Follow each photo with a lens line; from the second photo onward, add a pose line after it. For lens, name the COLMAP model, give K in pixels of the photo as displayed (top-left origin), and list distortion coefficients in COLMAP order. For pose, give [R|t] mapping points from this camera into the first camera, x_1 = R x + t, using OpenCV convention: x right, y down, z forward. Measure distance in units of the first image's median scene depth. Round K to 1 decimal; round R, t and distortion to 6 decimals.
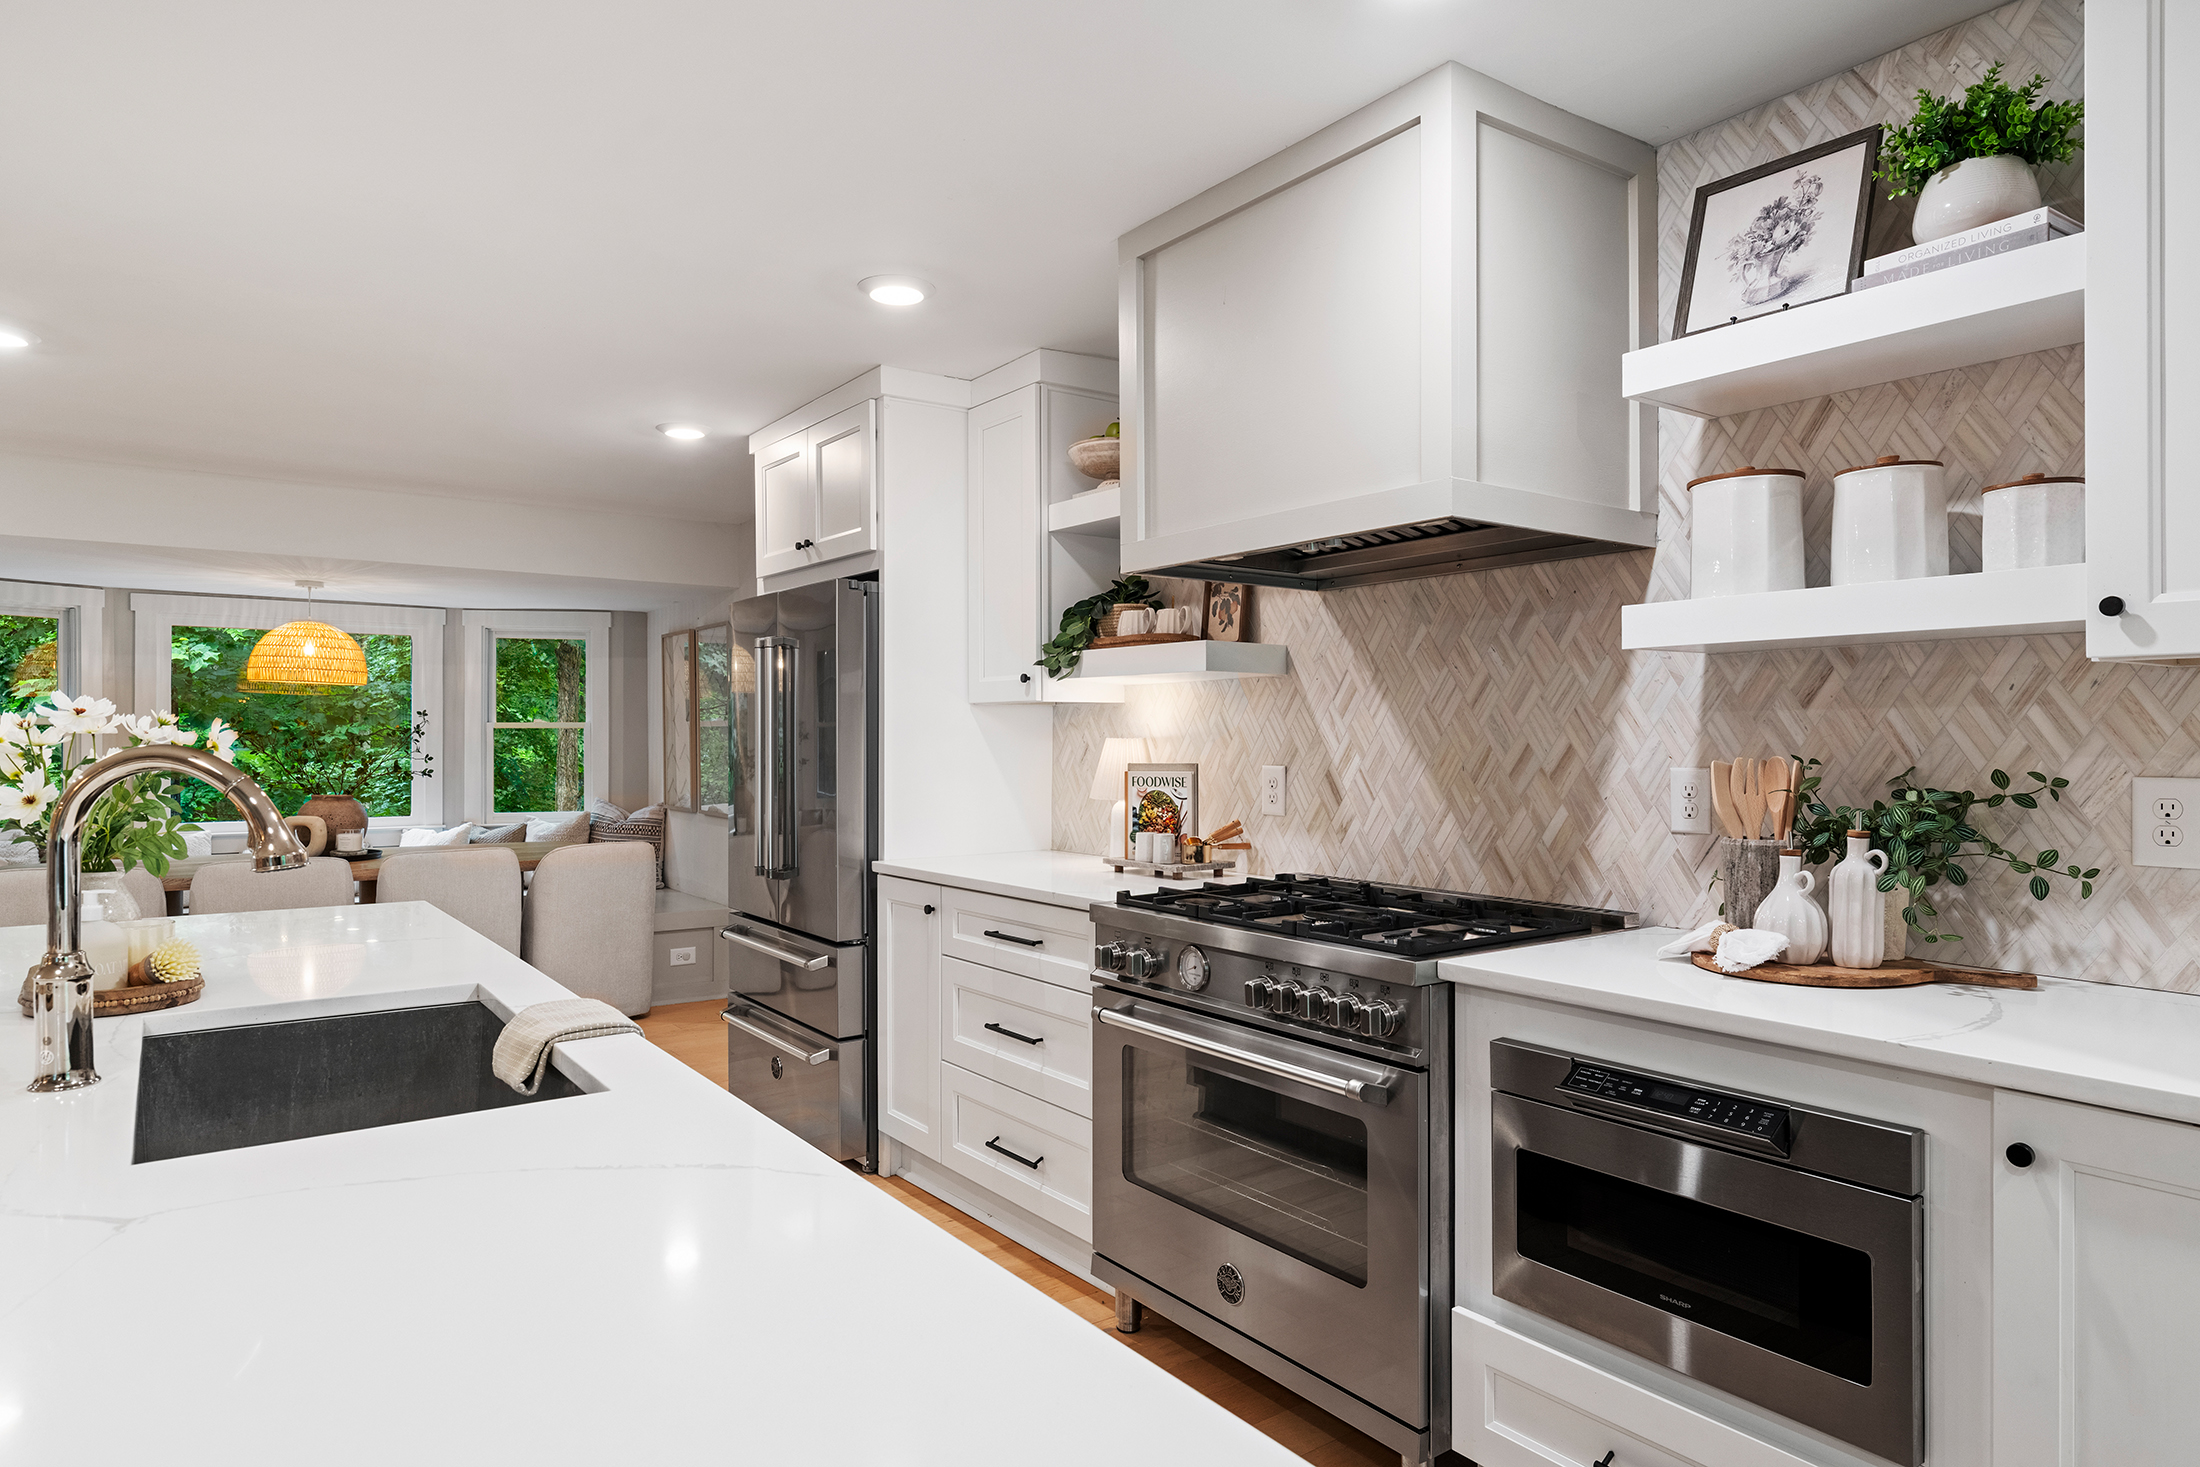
lens RADIAL K [[1280.1, 0, 1099.0], [0, 1280.1, 738.3], [0, 0, 1]] dist [-0.001491, 0.005316]
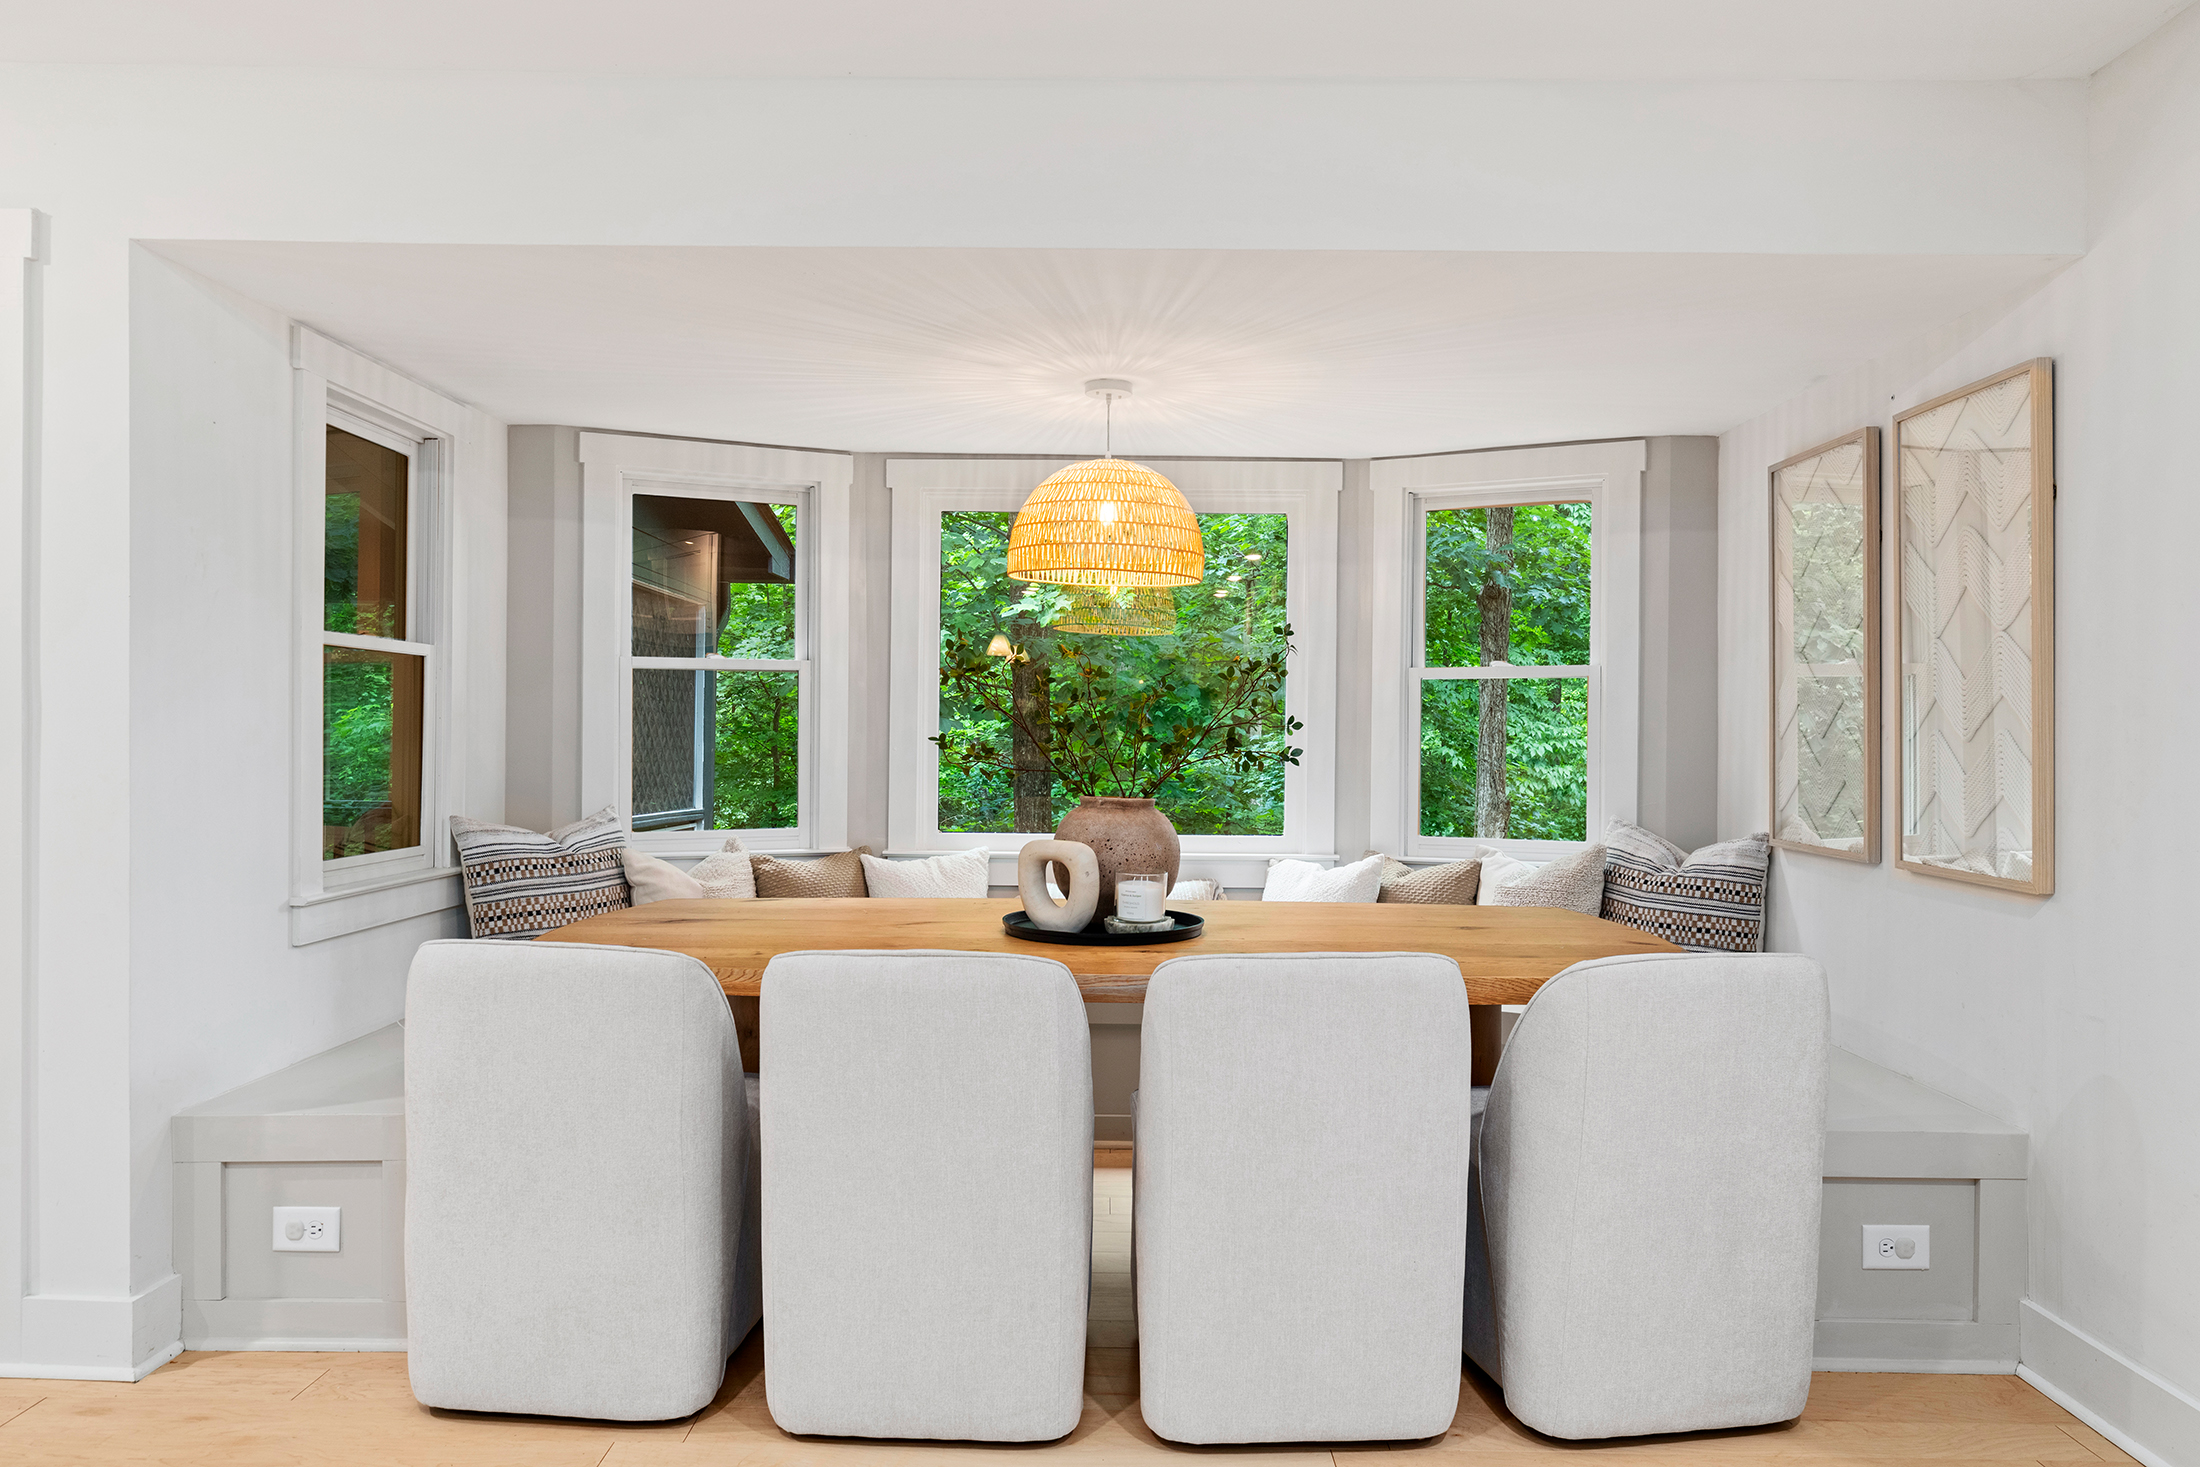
lens RADIAL K [[1459.3, 0, 1110.4], [0, 1459.3, 731.0], [0, 0, 1]] dist [0.003116, 0.001354]
pose [[0.809567, 0.006590, -0.586990, -0.582325], [-0.009996, 0.999947, -0.002560, 0.044742], [0.586942, 0.007941, 0.809590, 1.139050]]
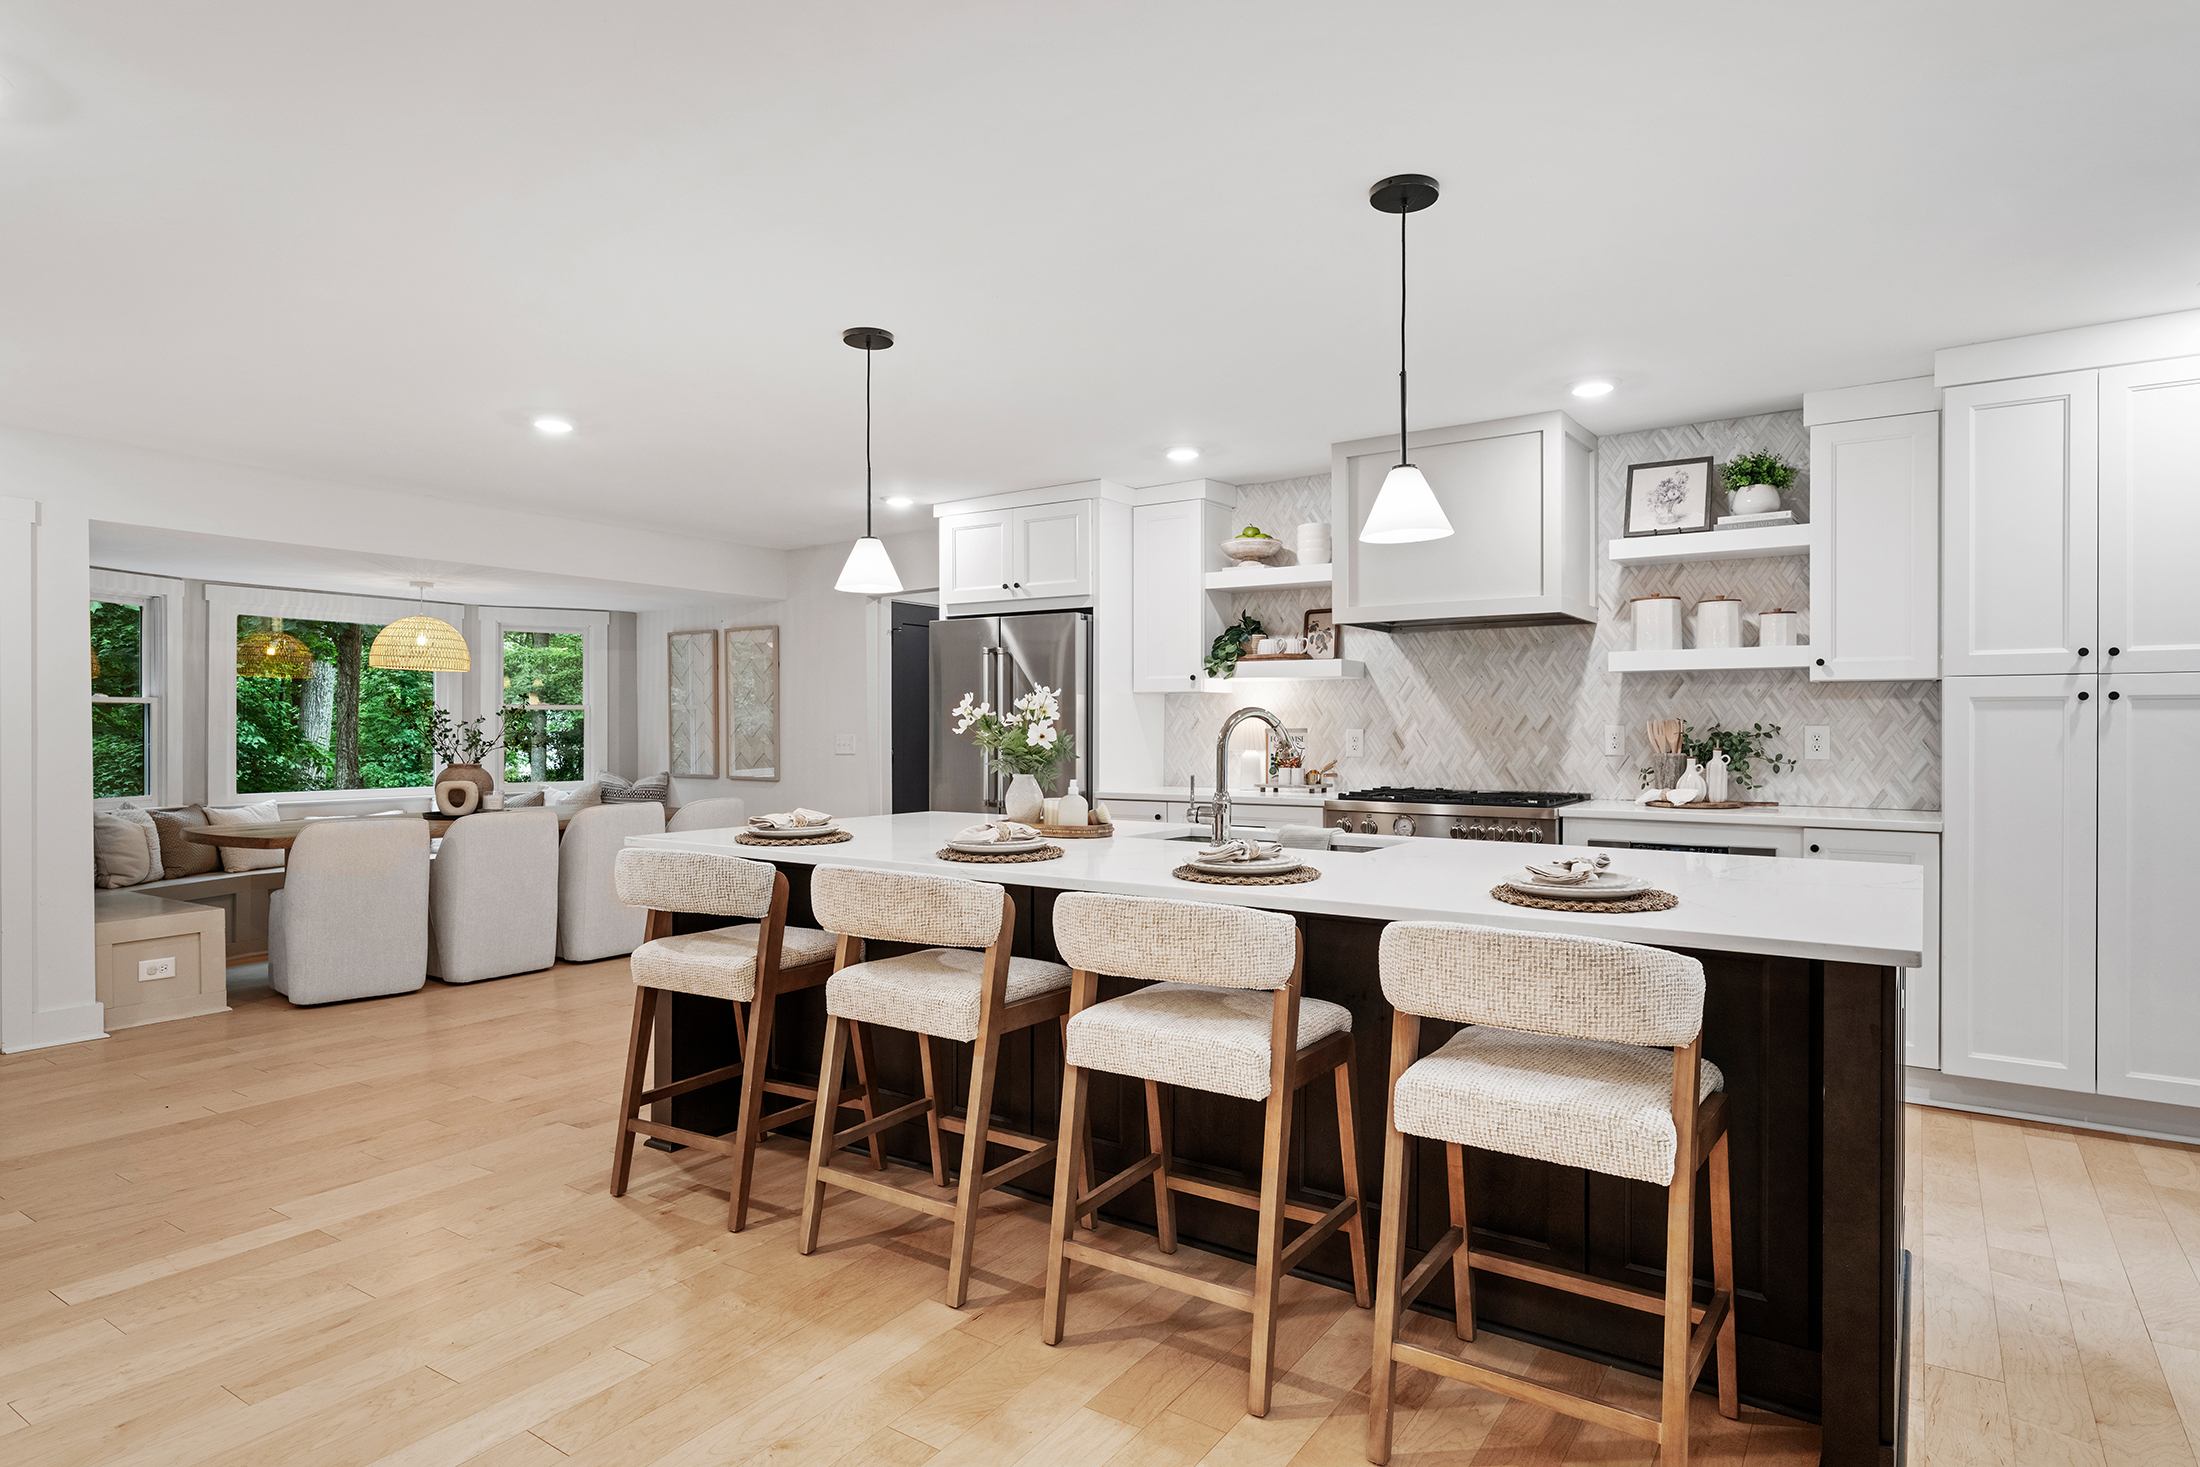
lens RADIAL K [[1219.0, 0, 1085.9], [0, 1219.0, 724.9], [0, 0, 1]] dist [0.005653, -0.001419]
pose [[0.945870, 0.001937, 0.324540, -0.882110], [-0.000845, 0.999994, -0.003505, 0.024943], [-0.324545, 0.003041, 0.945865, -0.556973]]
